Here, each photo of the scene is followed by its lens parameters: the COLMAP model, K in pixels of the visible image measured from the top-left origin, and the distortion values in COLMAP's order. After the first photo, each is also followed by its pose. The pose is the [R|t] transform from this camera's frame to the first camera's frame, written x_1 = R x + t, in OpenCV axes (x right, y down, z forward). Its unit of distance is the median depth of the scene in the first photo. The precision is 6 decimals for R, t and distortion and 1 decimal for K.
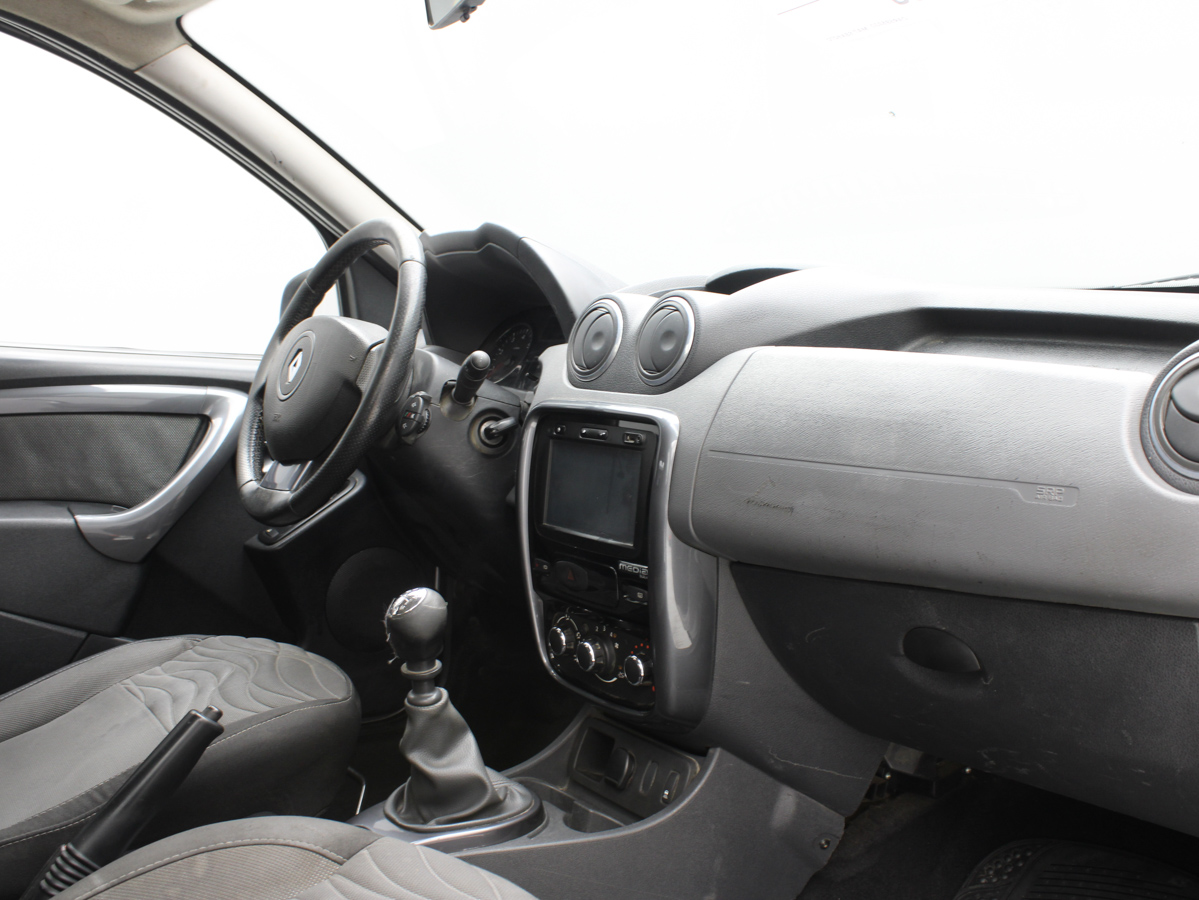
lens RADIAL K [[1256.7, 0, 599.5], [0, 1256.7, 450.0], [0, 0, 1]] dist [-0.139463, 0.194096]
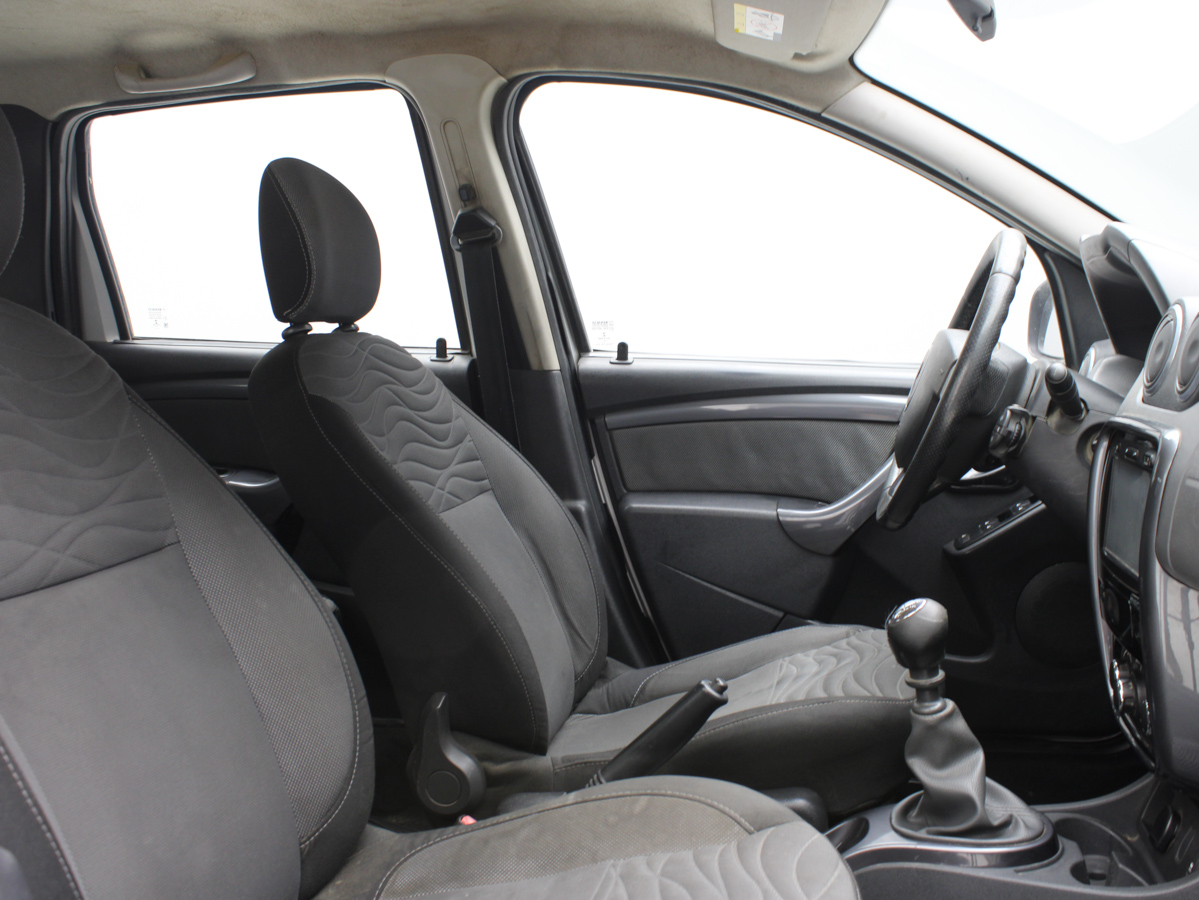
lens RADIAL K [[1256.7, 0, 599.5], [0, 1256.7, 450.0], [0, 0, 1]] dist [-0.139463, 0.194096]
pose [[0.695705, 0.033044, -0.717567, 0.344637], [-0.033536, 0.999346, 0.013505, -0.013643], [0.717544, 0.014669, 0.696358, 0.088554]]
